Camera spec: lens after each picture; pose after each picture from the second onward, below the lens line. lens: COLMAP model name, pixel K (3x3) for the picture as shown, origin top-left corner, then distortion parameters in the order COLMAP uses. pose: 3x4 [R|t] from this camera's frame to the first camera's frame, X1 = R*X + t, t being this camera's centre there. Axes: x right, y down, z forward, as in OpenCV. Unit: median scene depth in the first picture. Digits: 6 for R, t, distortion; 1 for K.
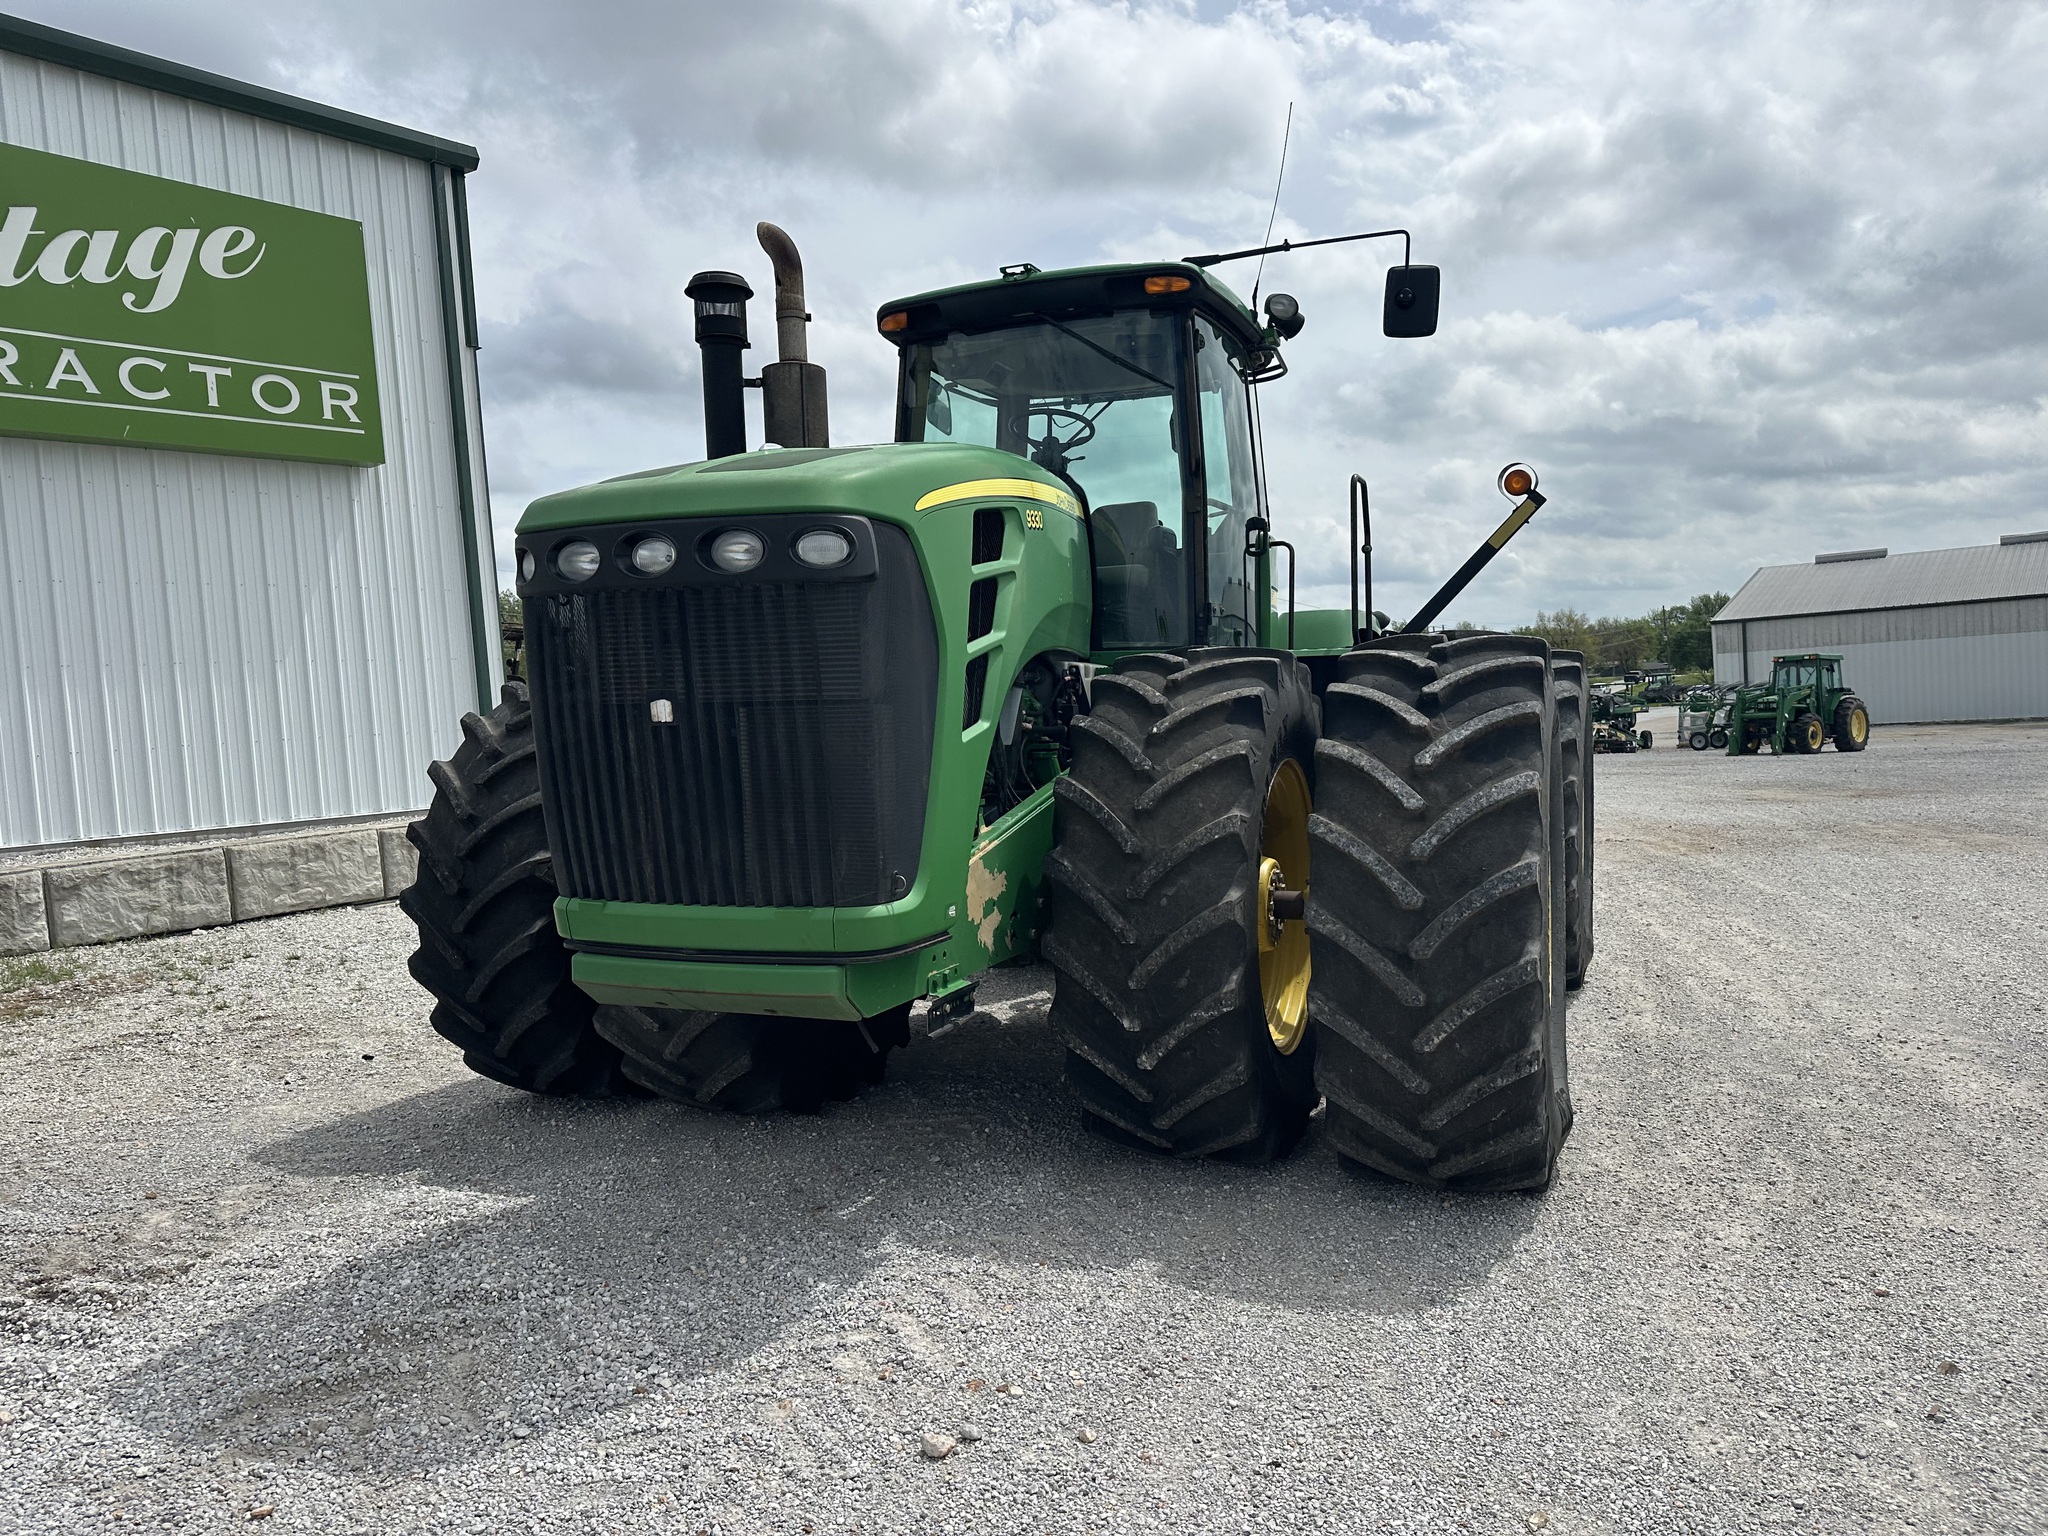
lens RADIAL K [[1464.4, 0, 992.1], [0, 1464.4, 795.8], [0, 0, 1]] dist [0.044214, -0.035563]
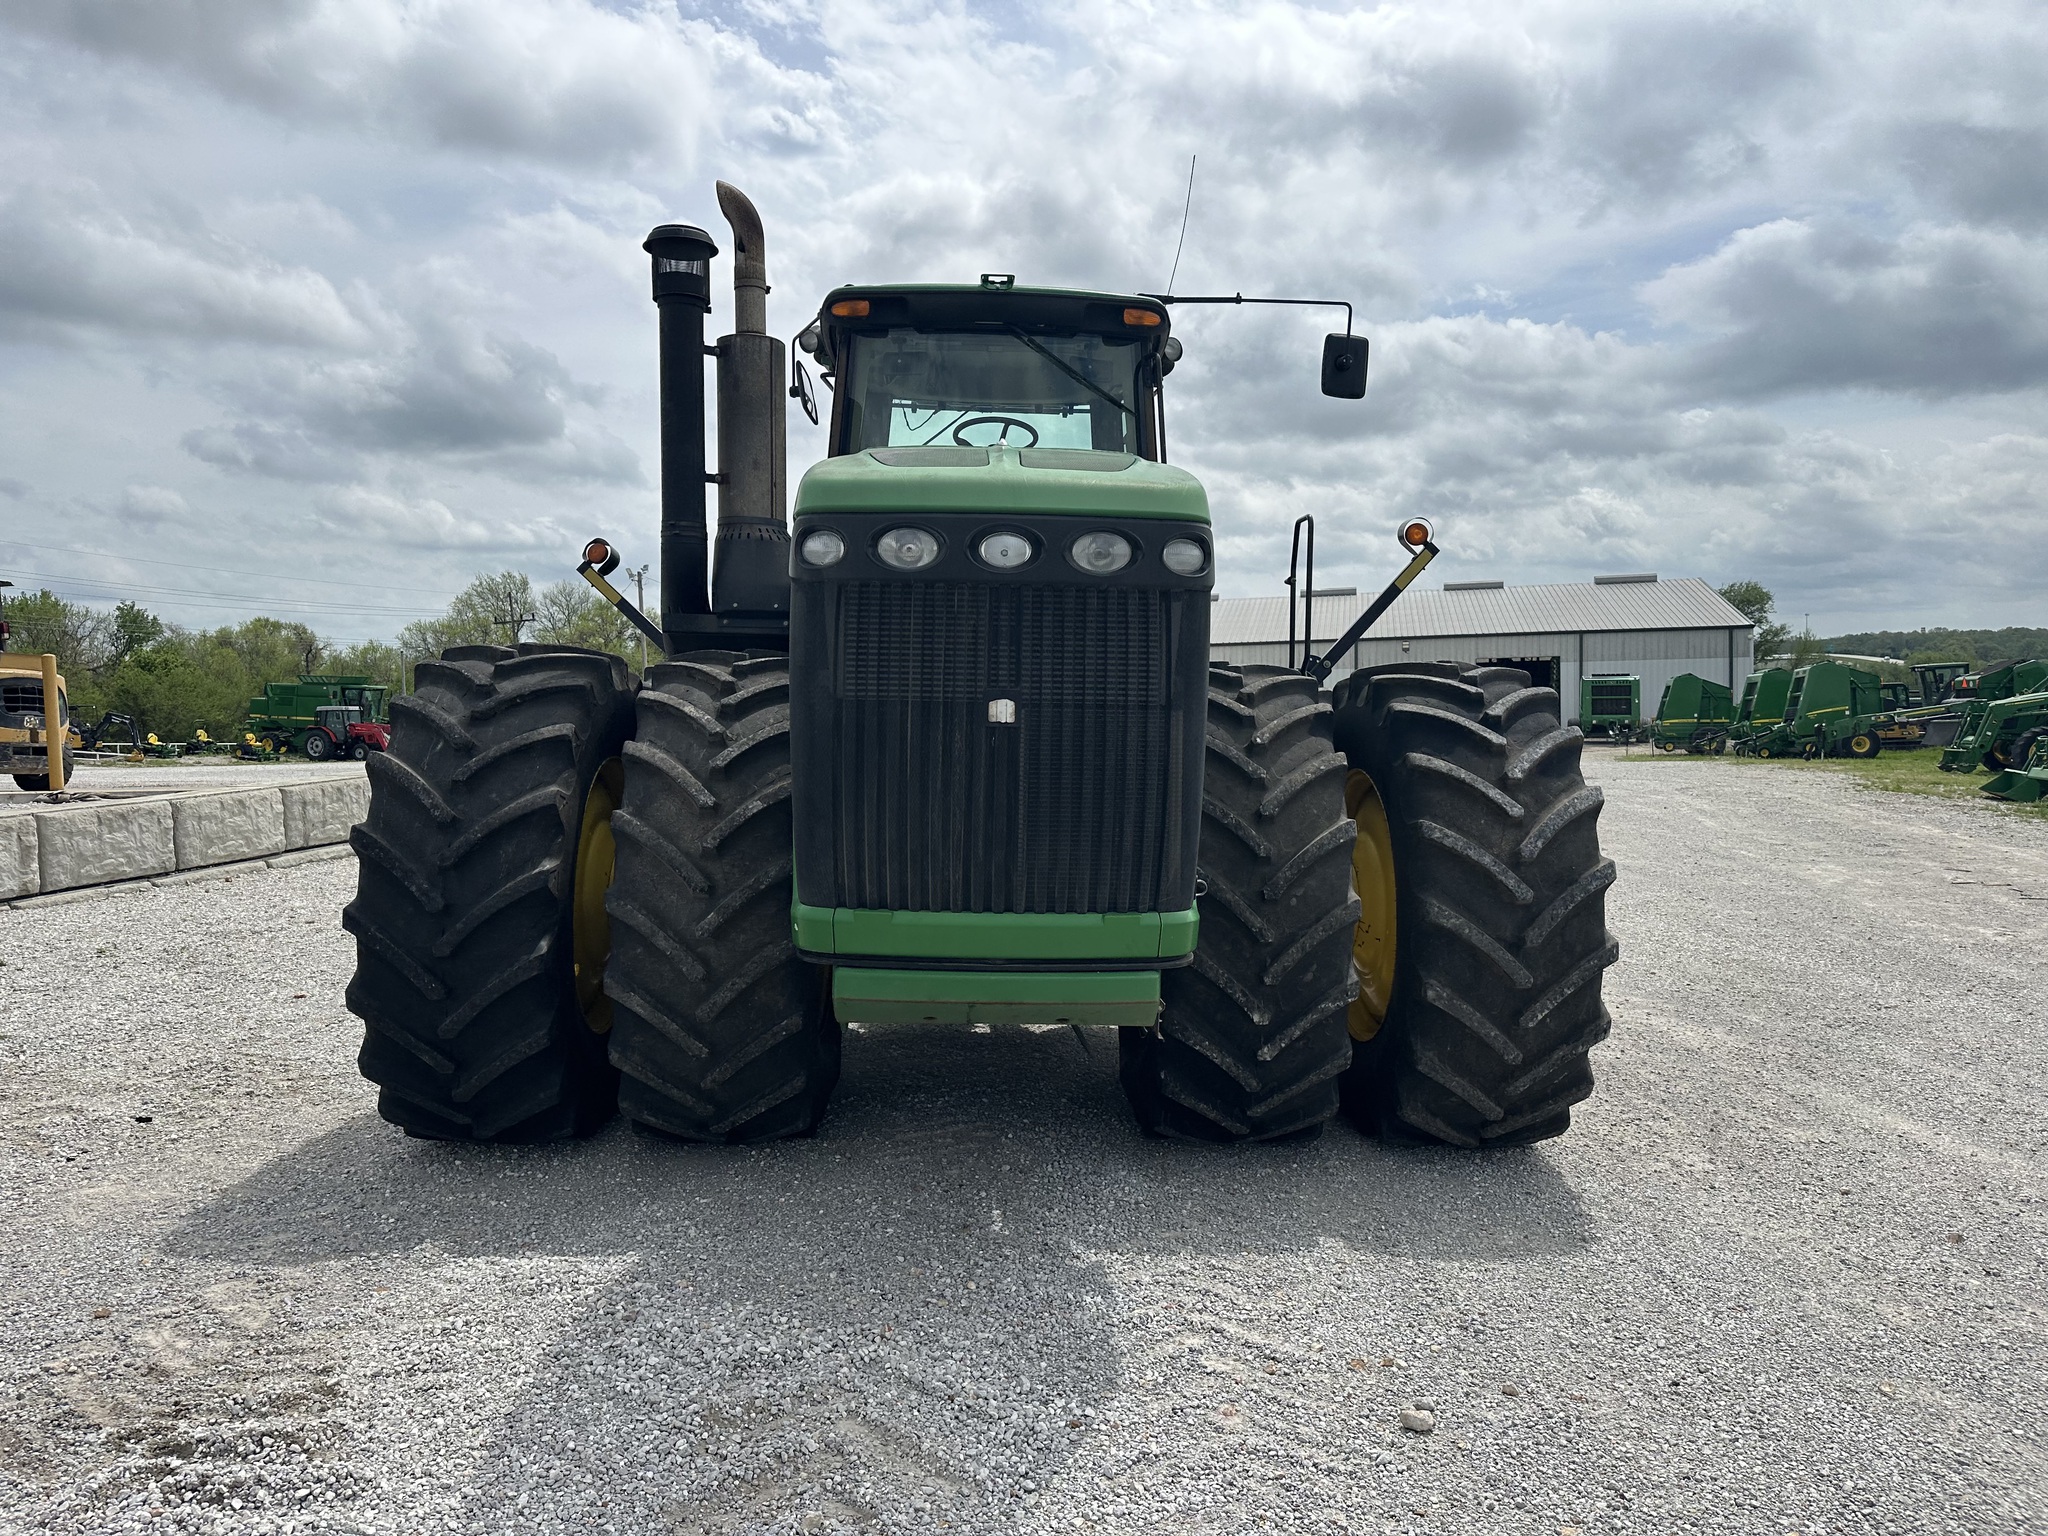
lens RADIAL K [[1464.4, 0, 1006.4], [0, 1464.4, 785.0], [0, 0, 1]] dist [0.044214, -0.035563]
pose [[0.906638, 0.015294, 0.421632, -0.318646], [-0.012282, 0.999876, -0.009859, -0.000043], [-0.421730, 0.003760, 0.906714, 0.067218]]
